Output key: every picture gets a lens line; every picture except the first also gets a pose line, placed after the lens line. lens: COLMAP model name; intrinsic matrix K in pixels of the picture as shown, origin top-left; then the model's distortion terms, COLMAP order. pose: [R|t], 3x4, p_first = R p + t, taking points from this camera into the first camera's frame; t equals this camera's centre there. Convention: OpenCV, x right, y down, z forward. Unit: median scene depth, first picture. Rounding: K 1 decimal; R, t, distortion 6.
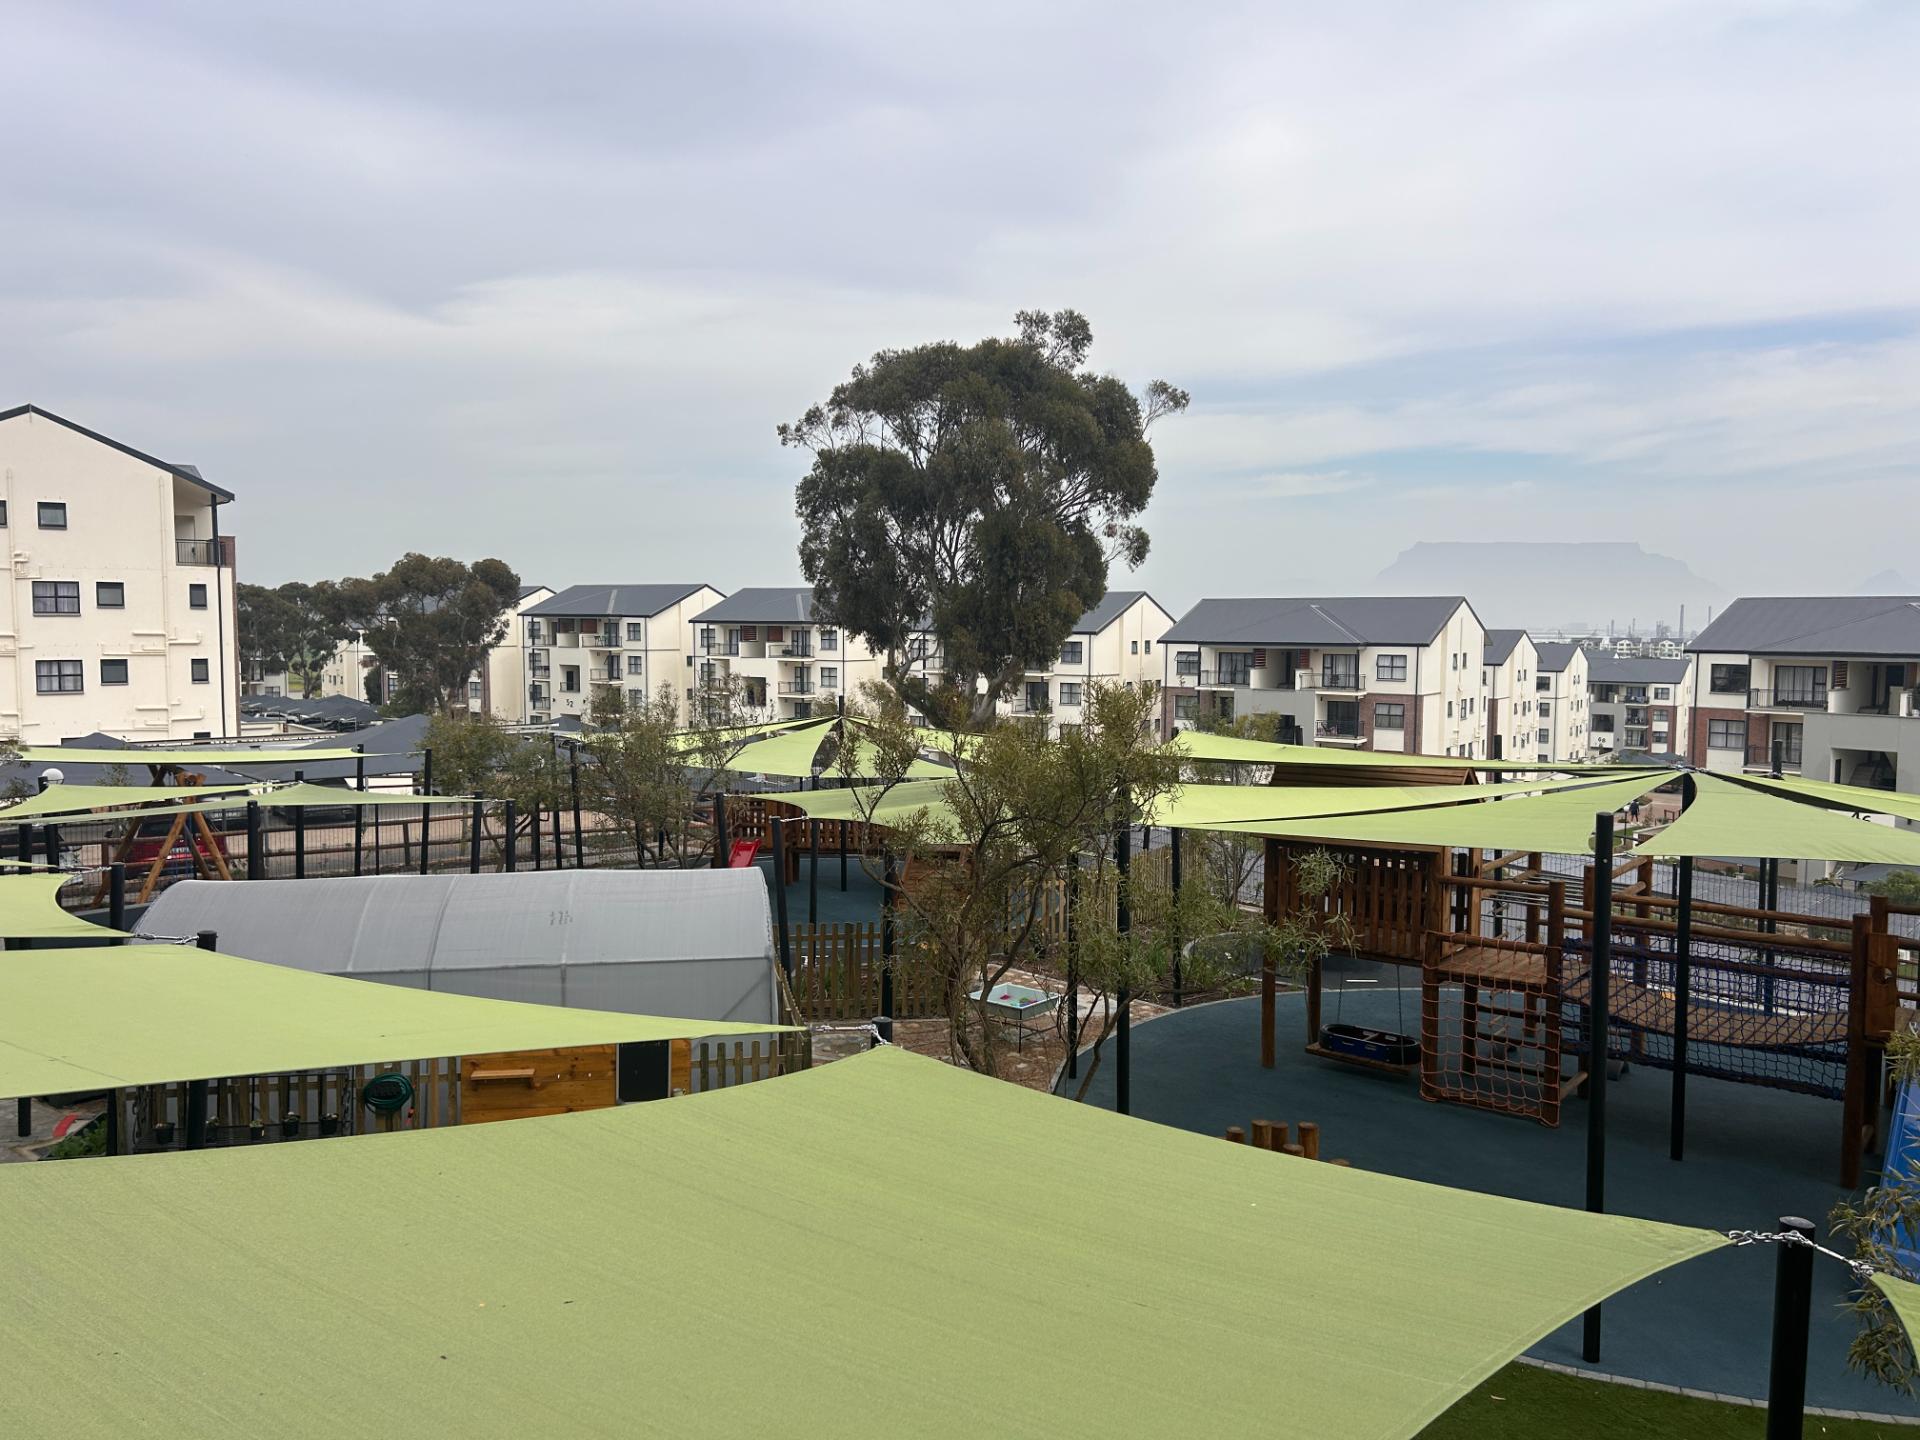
lens RADIAL K [[1443.7, 0, 954.5], [0, 1443.7, 730.6], [0, 0, 1]] dist [0.074419, -0.081216]
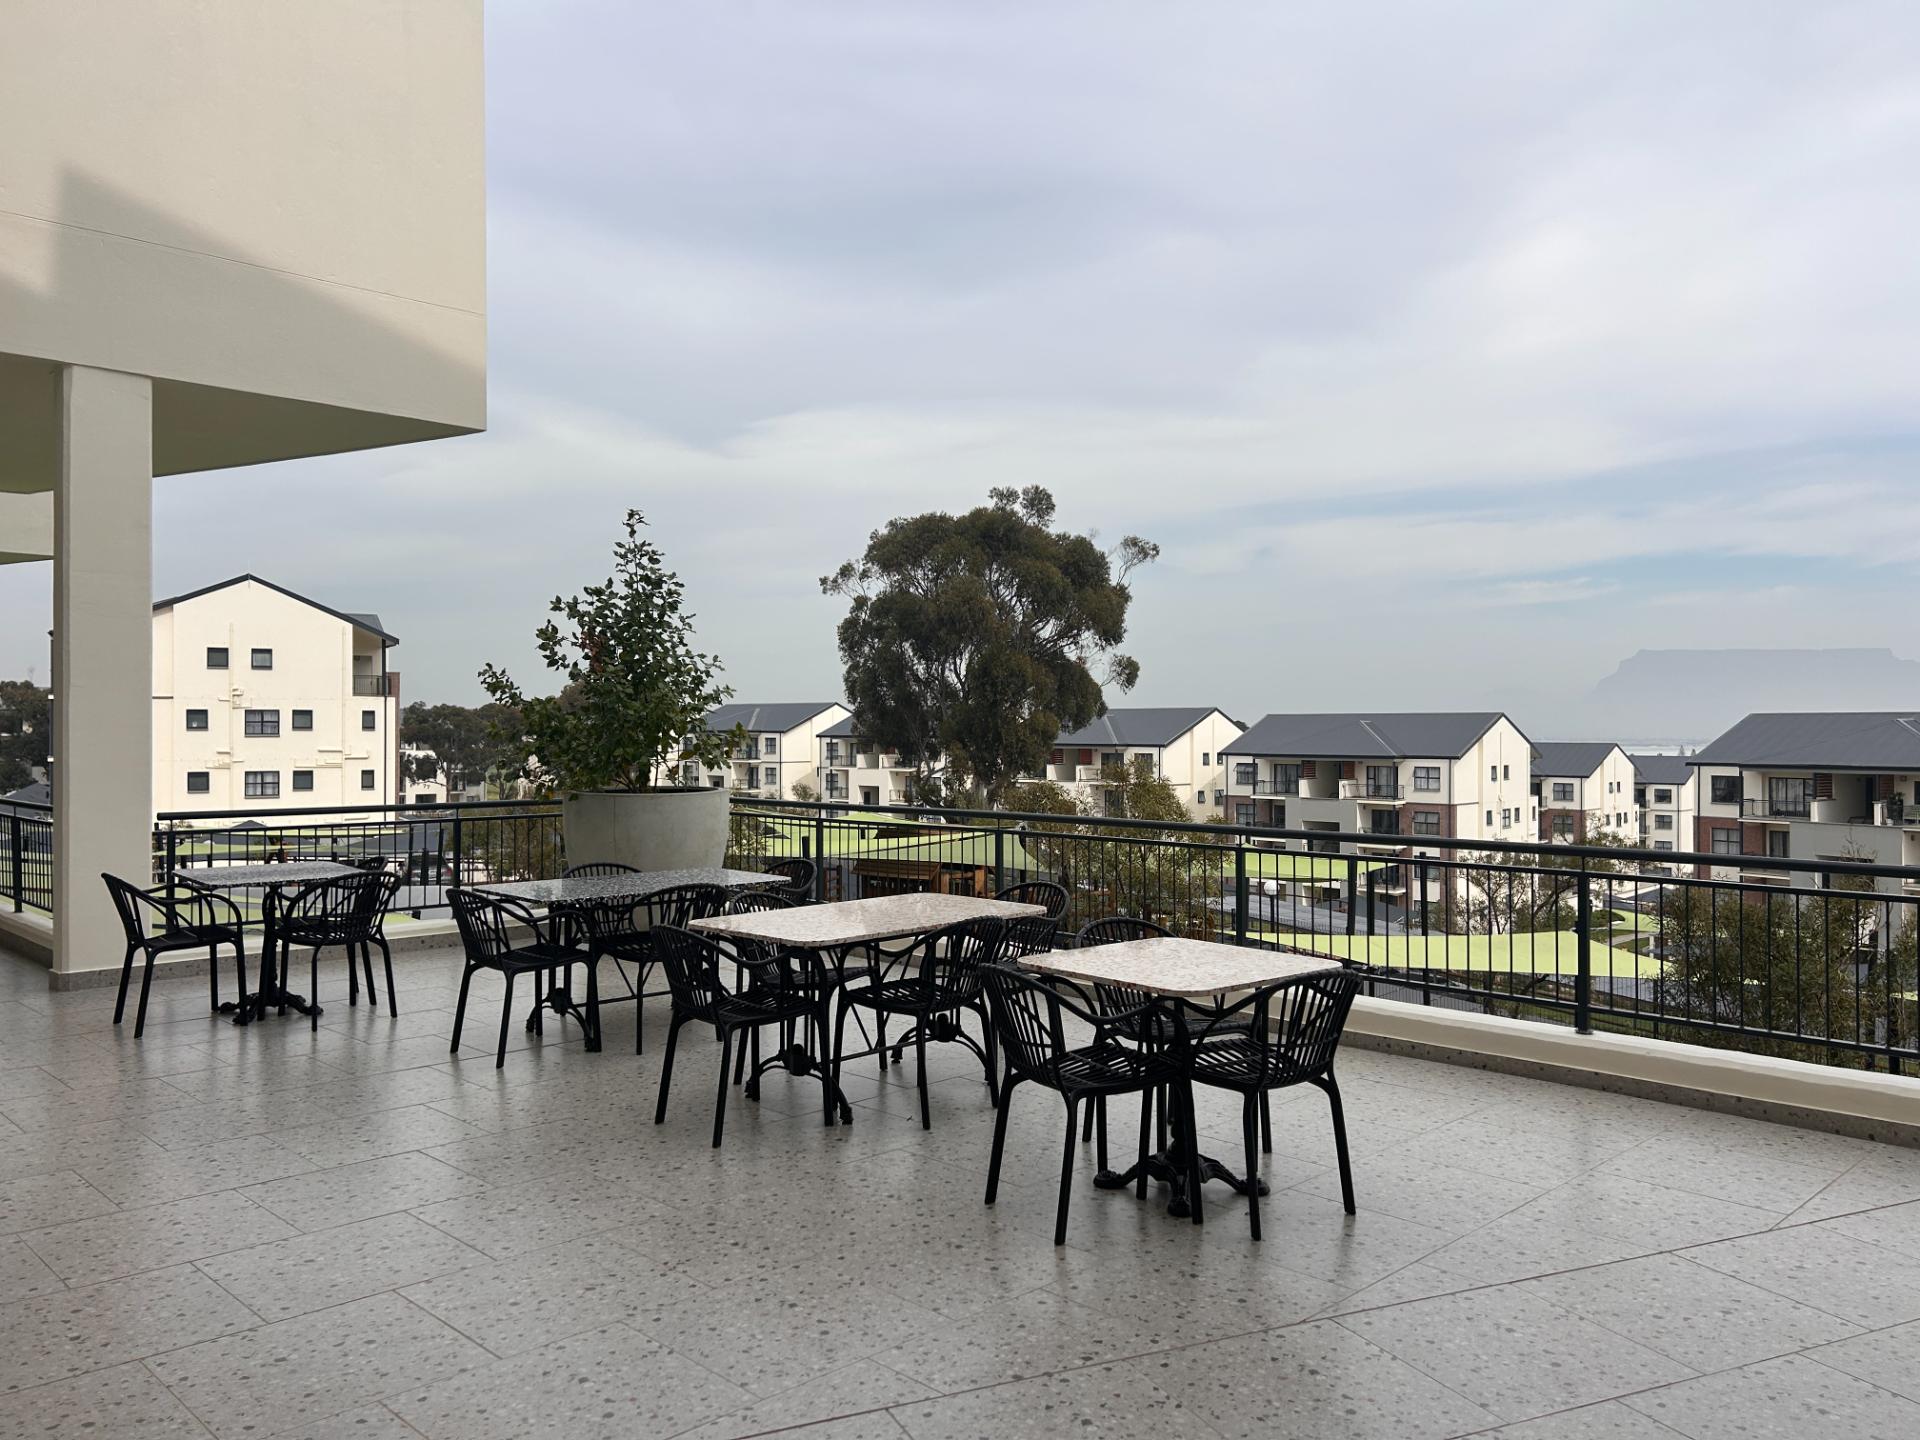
lens RADIAL K [[1443.7, 0, 966.2], [0, 1443.7, 711.3], [0, 0, 1]] dist [0.074419, -0.081216]
pose [[0.991514, -0.004944, -0.129904, 0.116908], [-0.006838, 0.995910, -0.090088, 0.007492], [0.129818, 0.090212, 0.987425, -0.129122]]
